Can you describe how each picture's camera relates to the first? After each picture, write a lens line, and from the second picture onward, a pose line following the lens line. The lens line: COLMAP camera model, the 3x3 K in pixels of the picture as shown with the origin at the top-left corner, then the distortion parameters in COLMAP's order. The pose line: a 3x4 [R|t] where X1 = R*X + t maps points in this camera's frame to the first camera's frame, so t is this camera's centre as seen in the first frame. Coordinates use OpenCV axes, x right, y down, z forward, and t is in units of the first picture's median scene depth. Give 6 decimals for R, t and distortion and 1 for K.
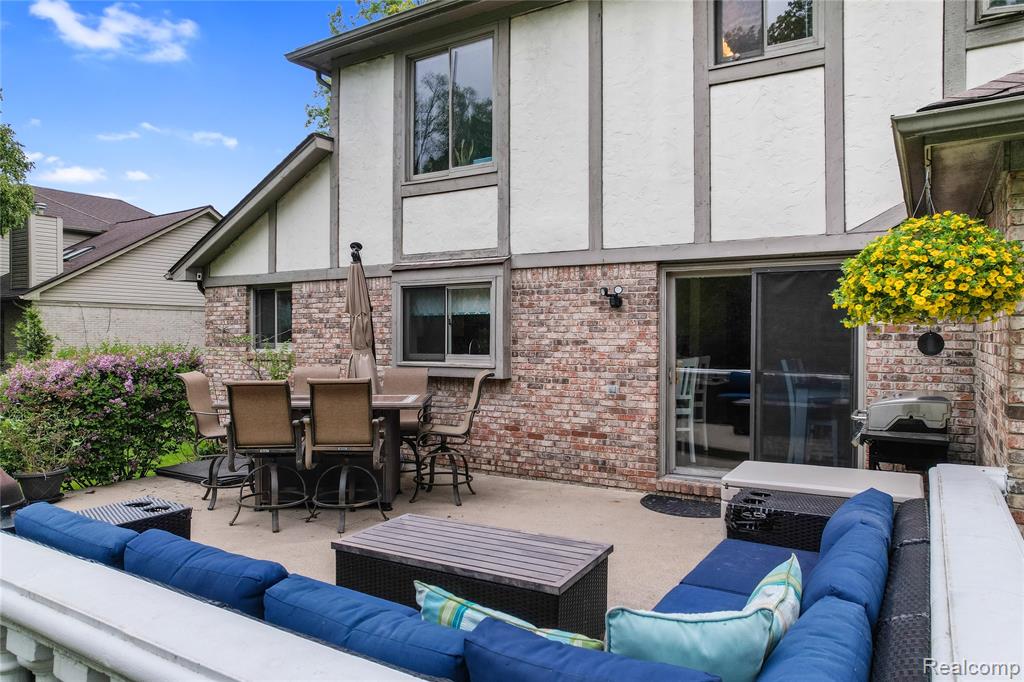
lens RADIAL K [[656.9, 0, 545.6], [0, 656.9, 341.8], [0, 0, 1]] dist [-0.036714, 0.001374]
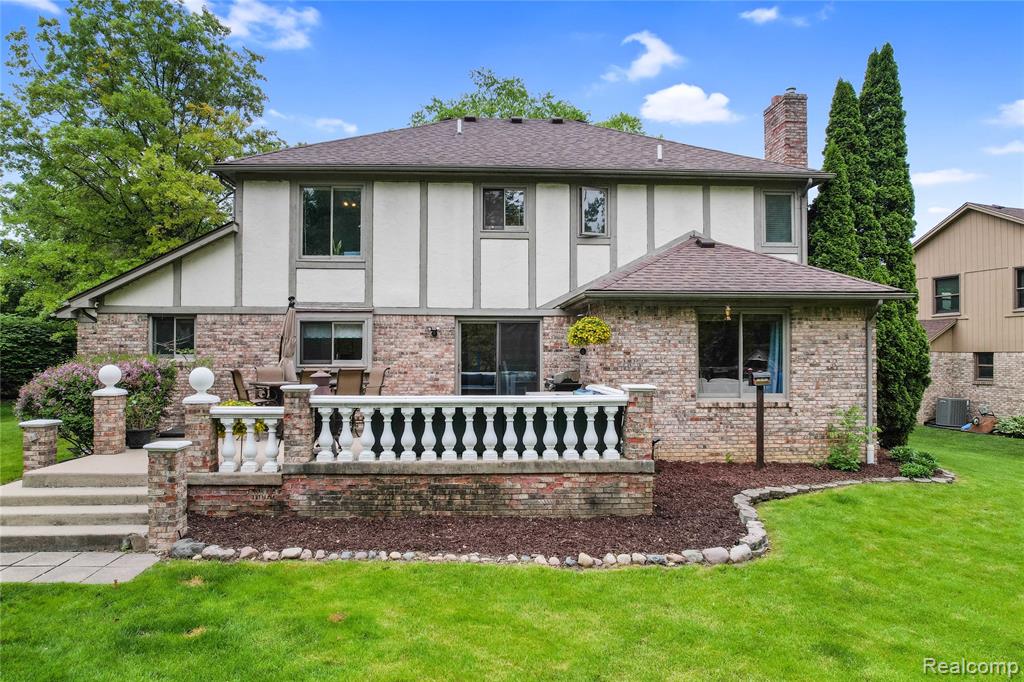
lens RADIAL K [[667.9, 0, 508.6], [0, 667.9, 346.9], [0, 0, 1]] dist [-0.068530, 0.056216]
pose [[0.831529, 0.010344, 0.555385, -0.779314], [0.004118, 0.999684, -0.024785, 0.030947], [-0.555466, 0.022896, 0.831224, -0.793667]]
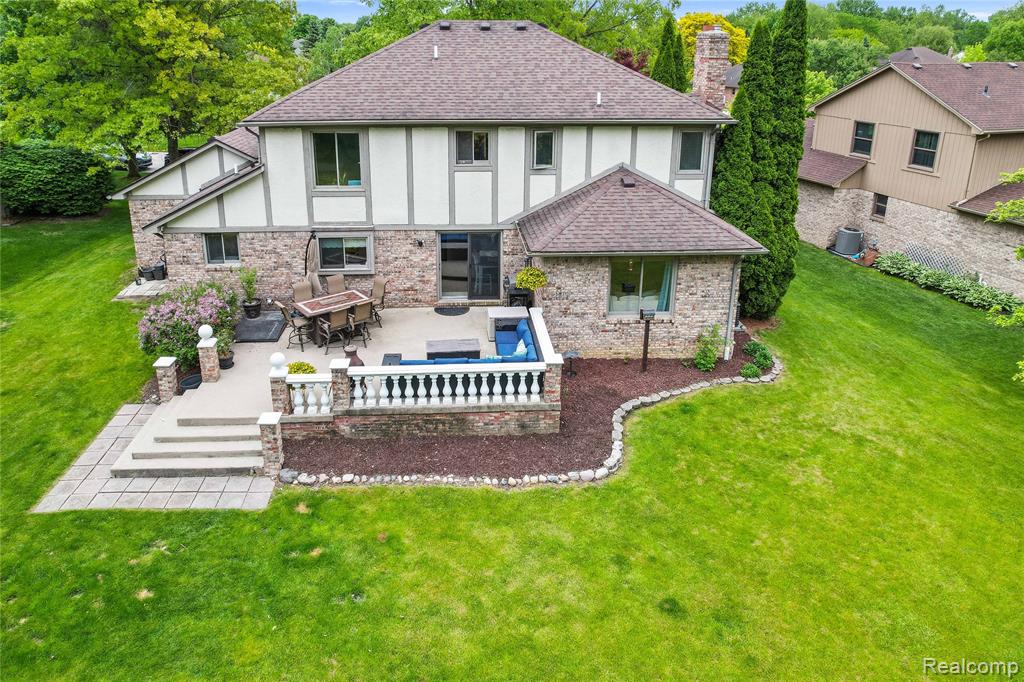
lens RADIAL K [[668.3, 0, 495.7], [0, 668.3, 236.6], [0, 0, 1]] dist [-0.031247, 0.001083]
pose [[0.827588, -0.145013, 0.542282, -1.027135], [0.000821, 0.966367, 0.257166, -0.725680], [-0.561336, -0.212382, 0.799872, -1.264492]]
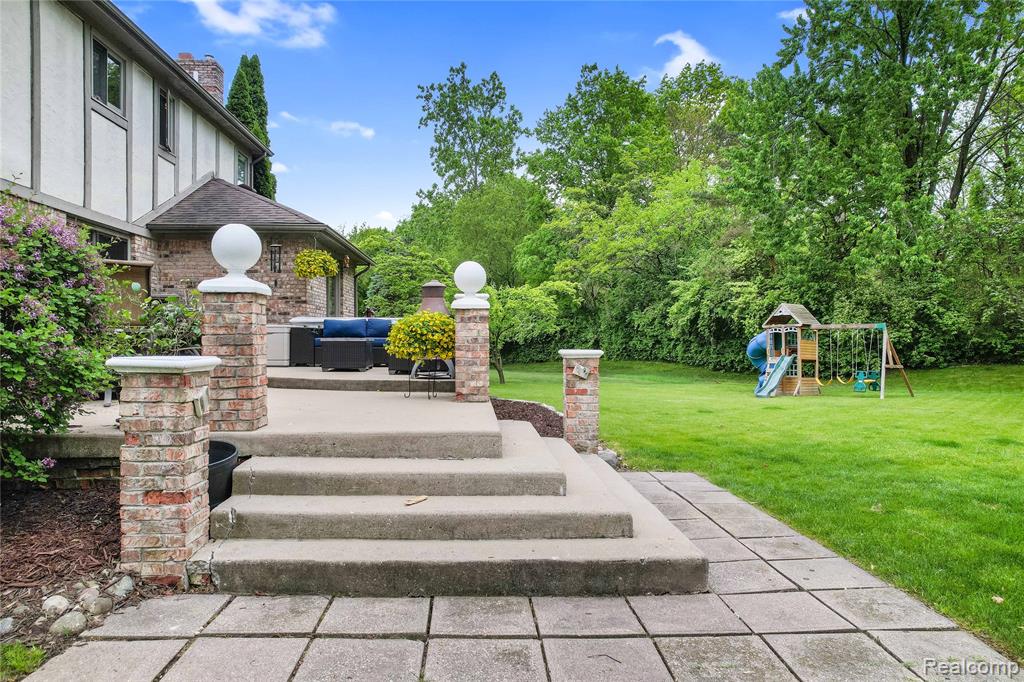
lens RADIAL K [[667.9, 0, 508.6], [0, 667.9, 346.9], [0, 0, 1]] dist [-0.068530, 0.056216]
pose [[-0.554382, -0.009938, 0.832203, -1.330914], [0.004320, 0.999881, 0.014818, 0.129766], [-0.832251, 0.011810, -0.554273, 0.863830]]
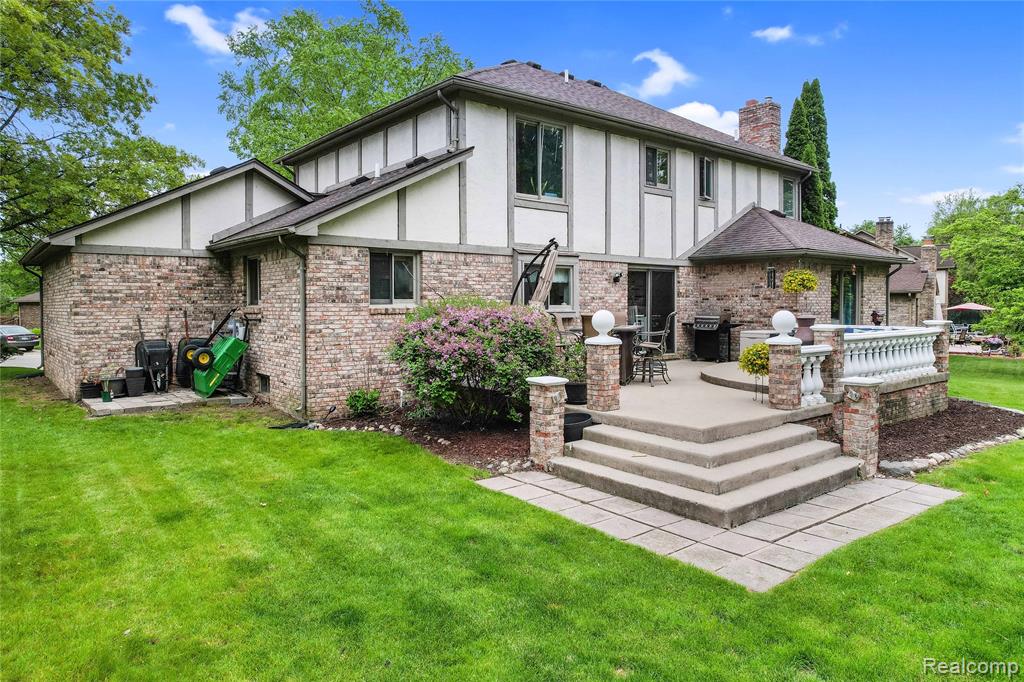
lens RADIAL K [[667.9, 0, 508.6], [0, 667.9, 346.9], [0, 0, 1]] dist [-0.068530, 0.056216]
pose [[0.362632, -0.059483, 0.930032, -1.884801], [0.011421, 0.998170, 0.059388, 0.023998], [-0.931863, -0.010914, 0.362647, 0.469197]]
